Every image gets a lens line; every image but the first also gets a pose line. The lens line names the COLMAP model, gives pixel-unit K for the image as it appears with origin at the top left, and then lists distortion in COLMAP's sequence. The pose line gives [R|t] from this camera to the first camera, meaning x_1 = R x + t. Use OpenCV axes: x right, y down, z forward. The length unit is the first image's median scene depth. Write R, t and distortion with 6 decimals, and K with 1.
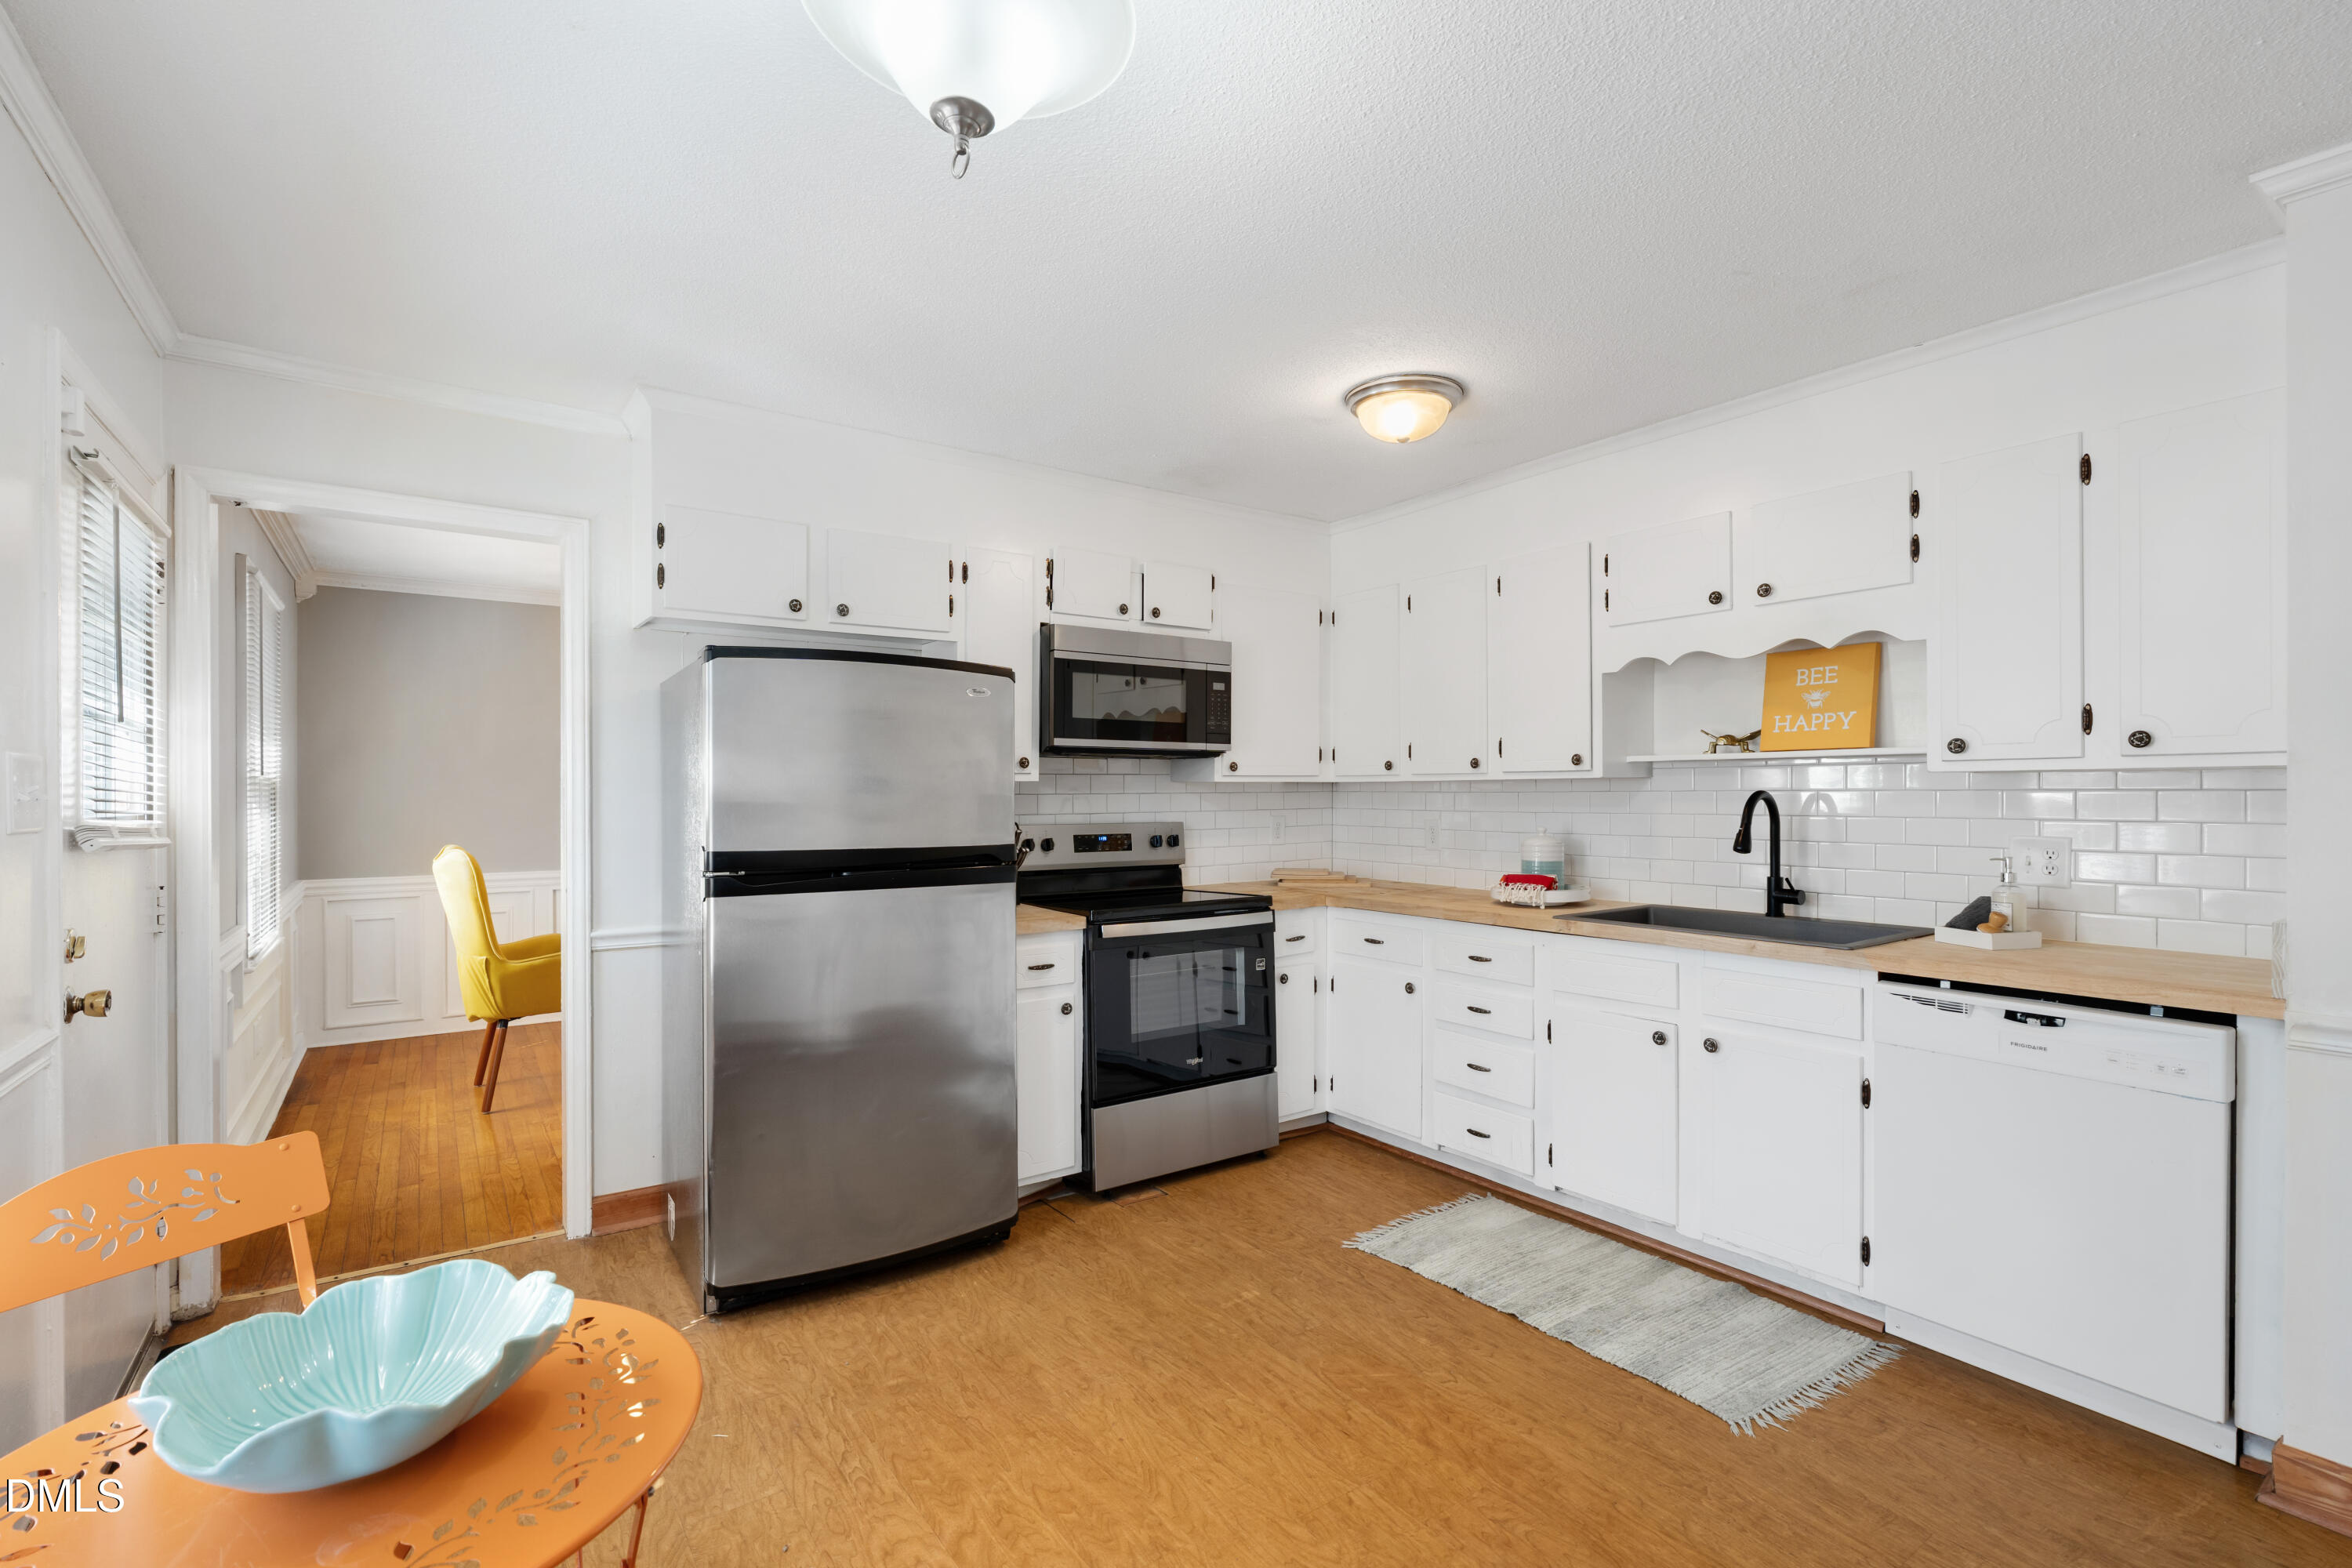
lens RADIAL K [[1059.4, 0, 1160.5], [0, 1059.4, 793.0], [0, 0, 1]] dist [-0.008457, 0.003130]
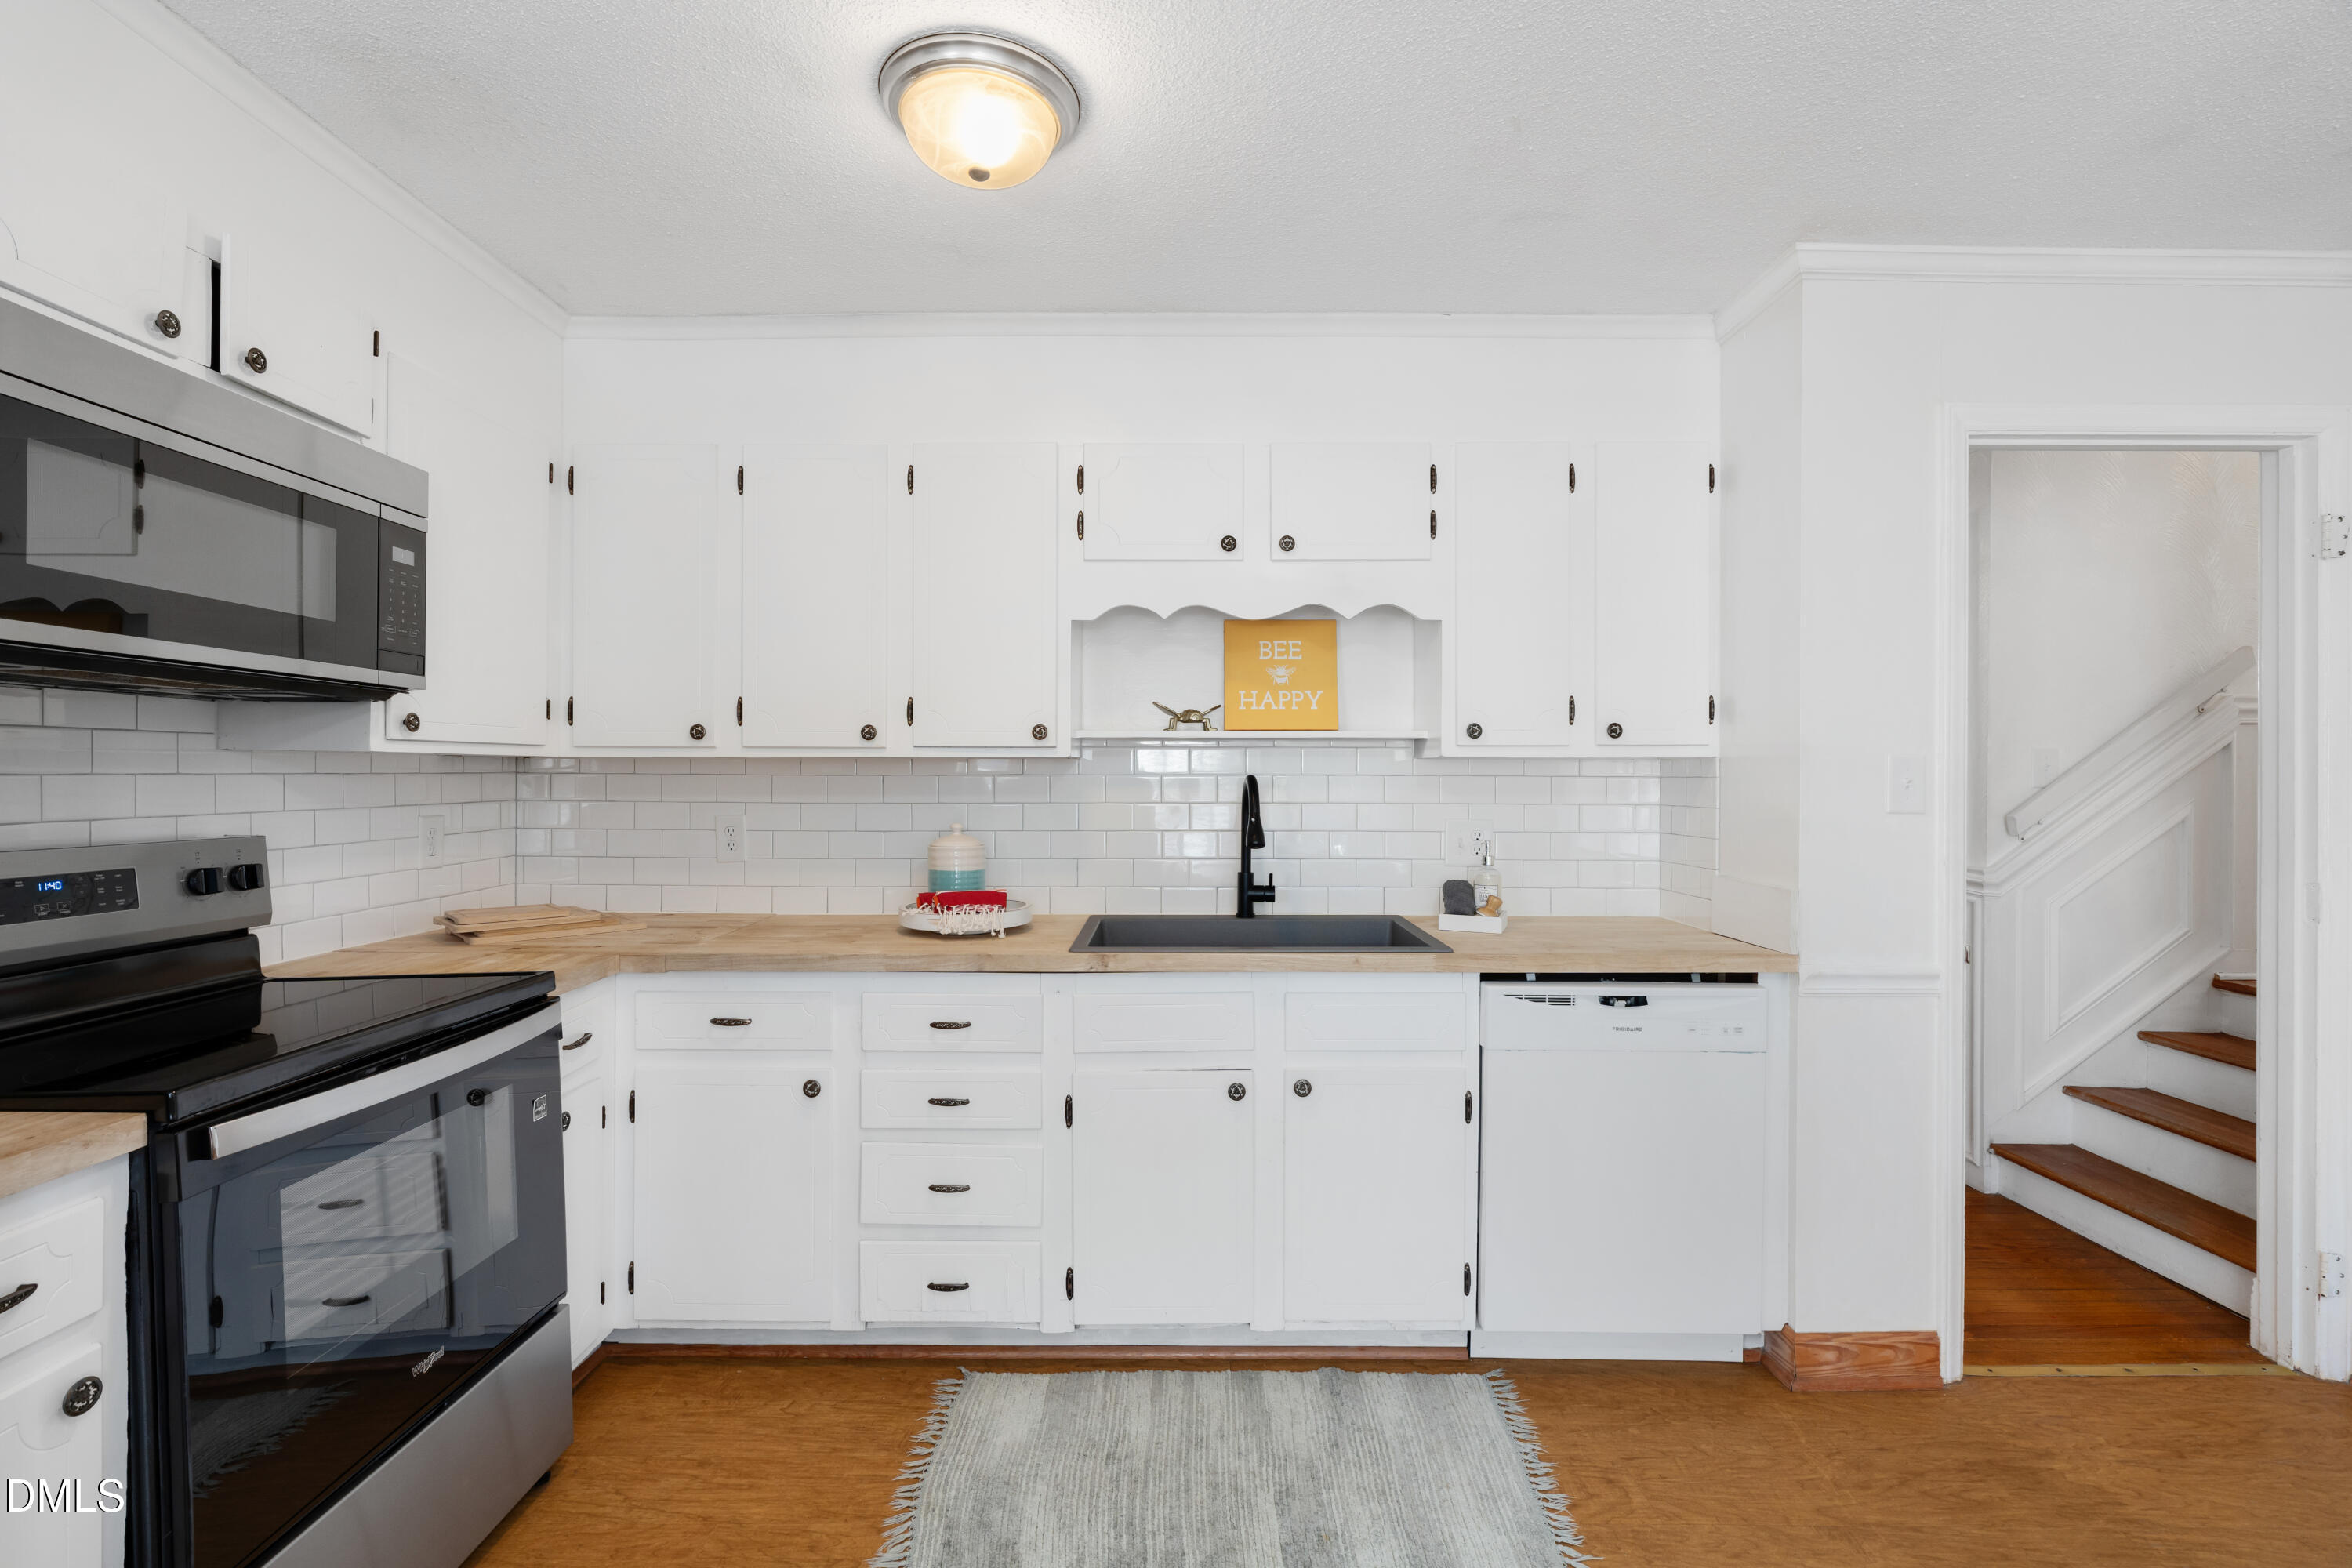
lens RADIAL K [[1059.4, 0, 1187.5], [0, 1059.4, 781.5], [0, 0, 1]] dist [-0.008457, 0.003130]
pose [[0.569617, -0.000755, 0.821910, -0.163903], [-0.003680, 0.999987, 0.003469, 0.000217], [-0.821902, -0.005001, 0.569607, 0.501556]]
